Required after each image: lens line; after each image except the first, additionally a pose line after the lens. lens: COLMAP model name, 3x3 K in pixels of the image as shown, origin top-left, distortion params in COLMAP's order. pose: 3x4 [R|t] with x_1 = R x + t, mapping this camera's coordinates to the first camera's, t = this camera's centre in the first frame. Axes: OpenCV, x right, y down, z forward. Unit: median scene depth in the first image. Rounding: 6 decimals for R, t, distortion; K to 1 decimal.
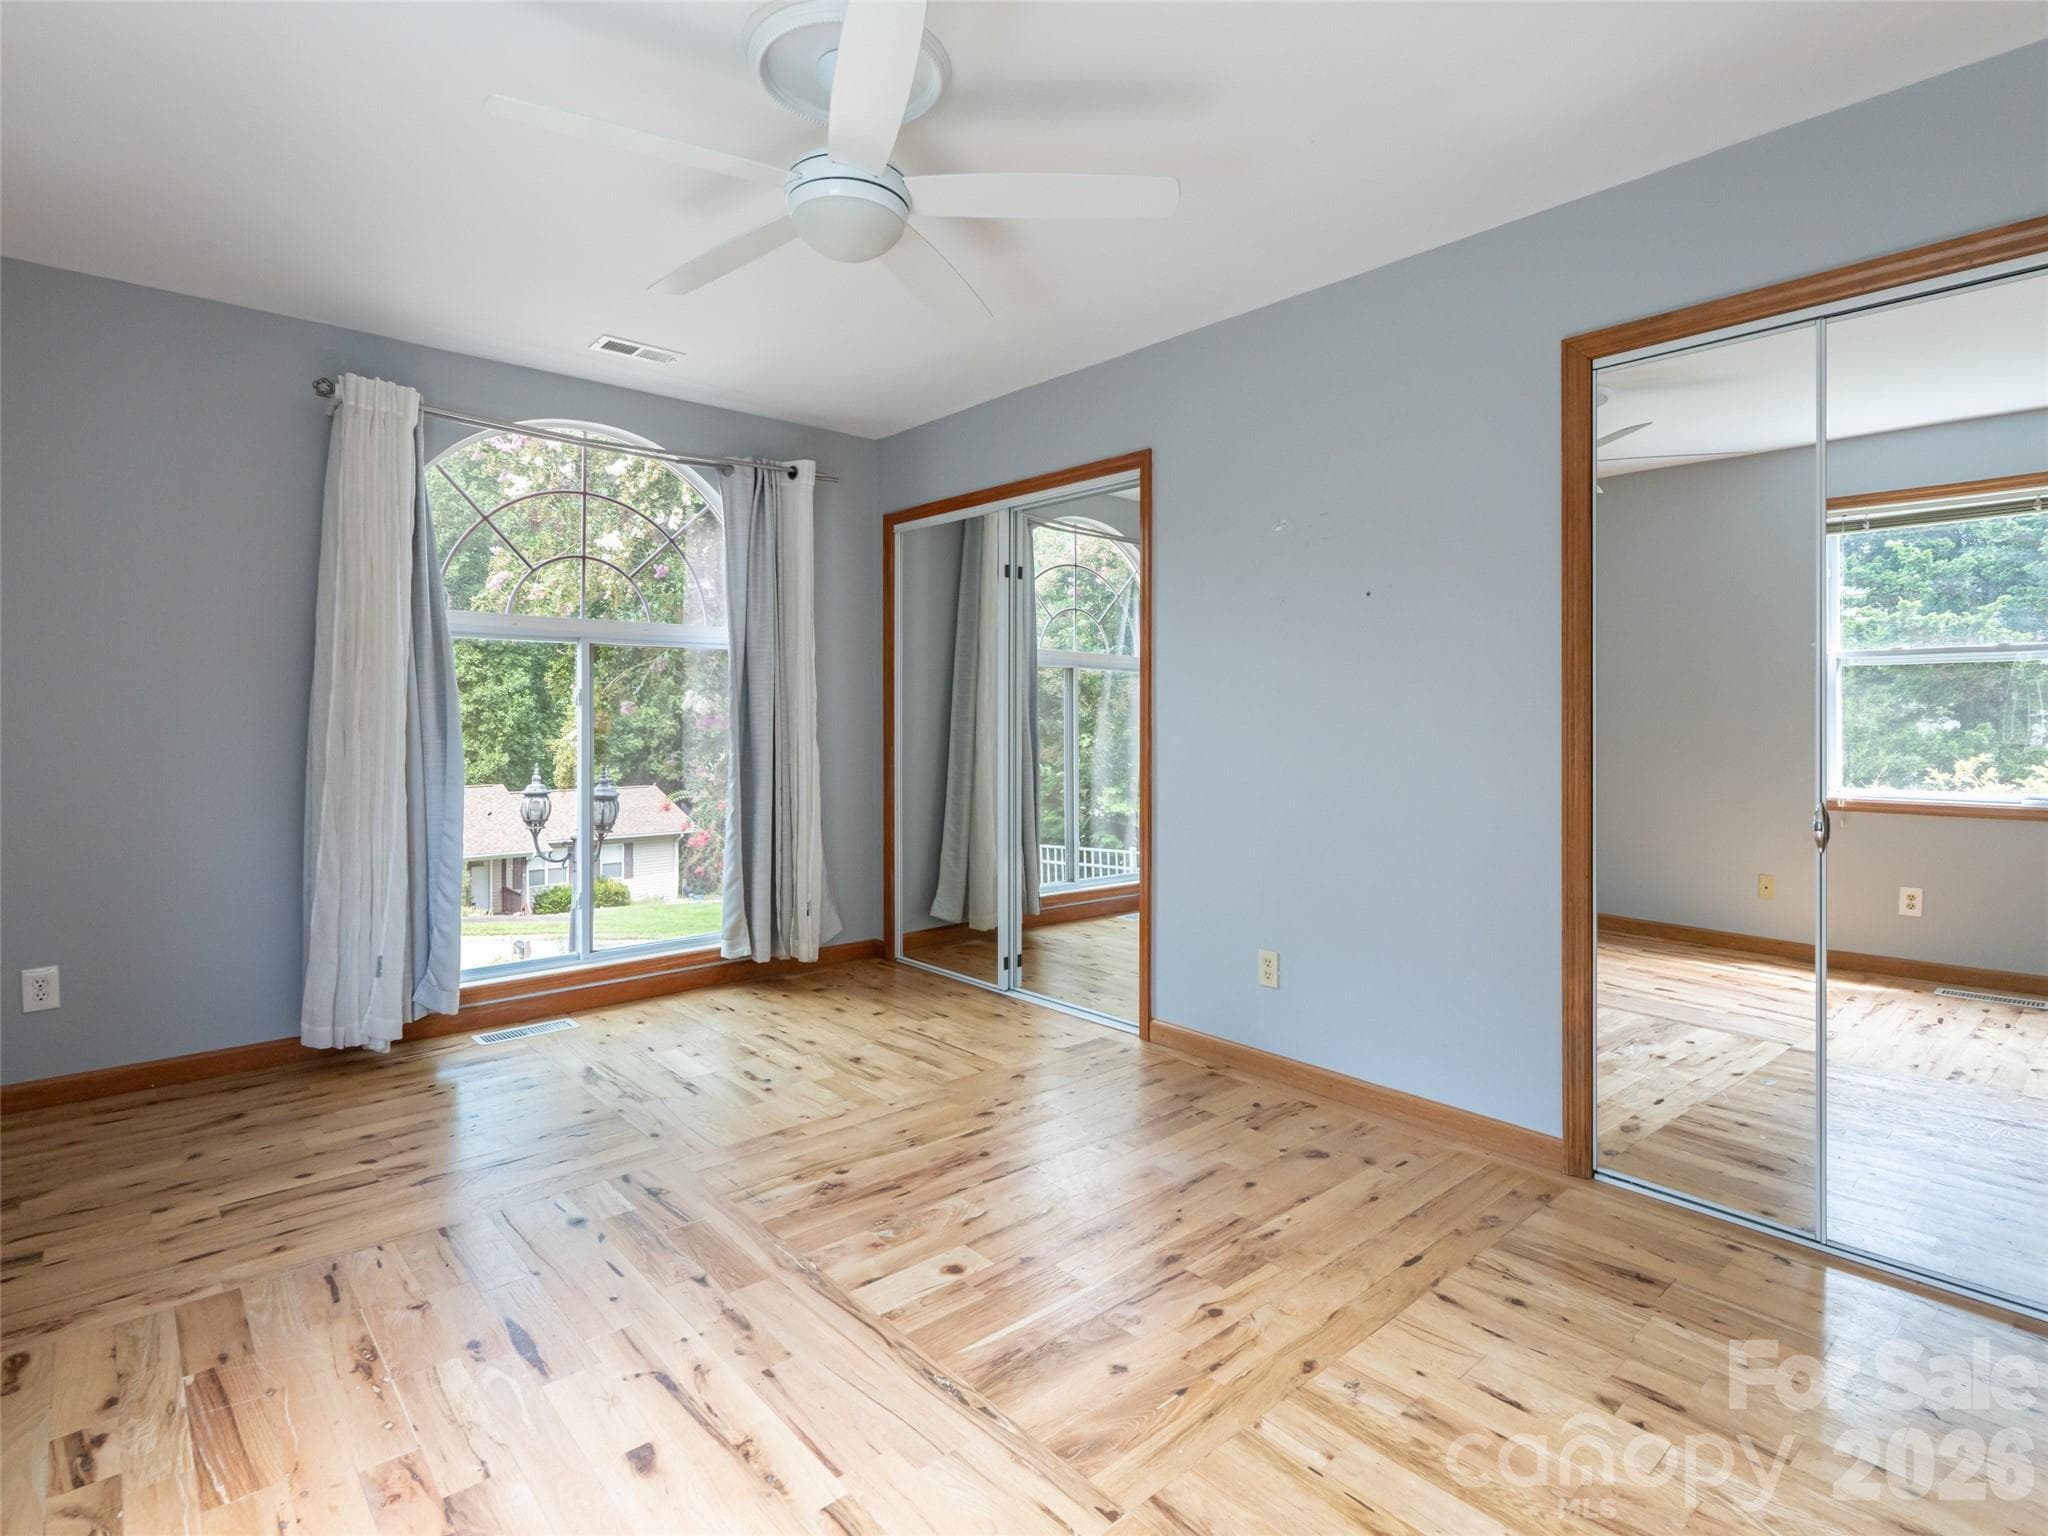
lens RADIAL K [[1024.5, 0, 1021.4], [0, 1024.5, 727.0], [0, 0, 1]] dist [0.000998, -0.000252]
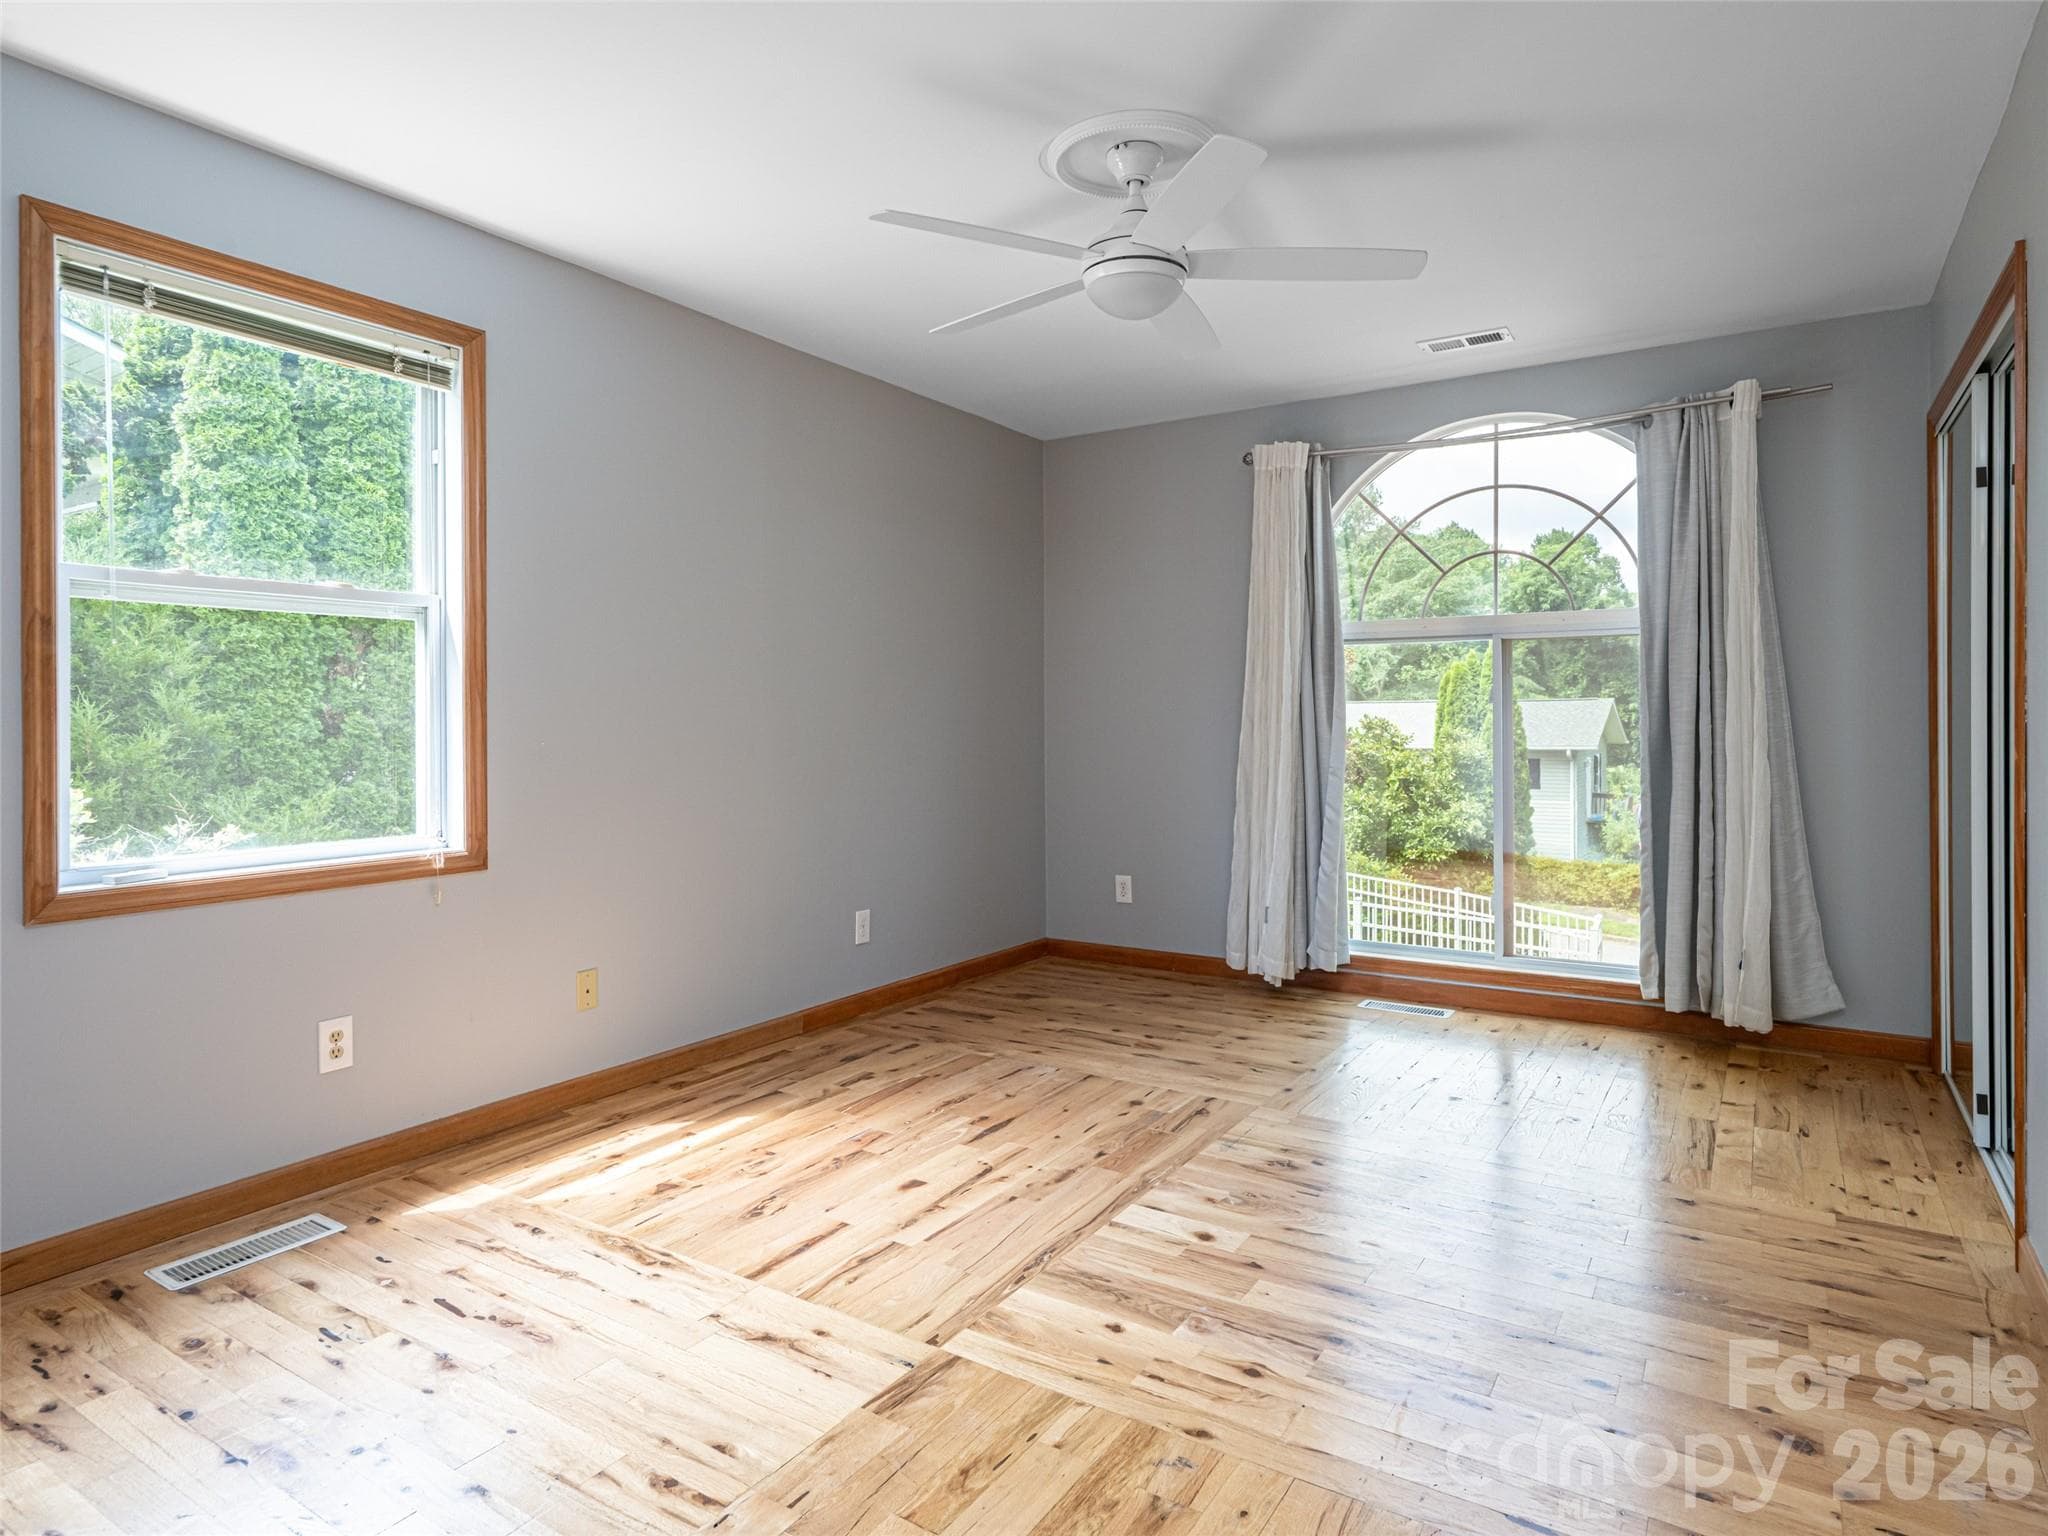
lens RADIAL K [[1181.4, 0, 1022.9], [0, 1181.4, 719.5], [0, 0, 1]] dist [0.004808, 0.000716]
pose [[0.278384, -0.003851, -0.960462, 1.001212], [-0.000865, 0.999991, -0.004260, 0.000703], [0.960469, 0.002017, 0.278378, 0.453270]]
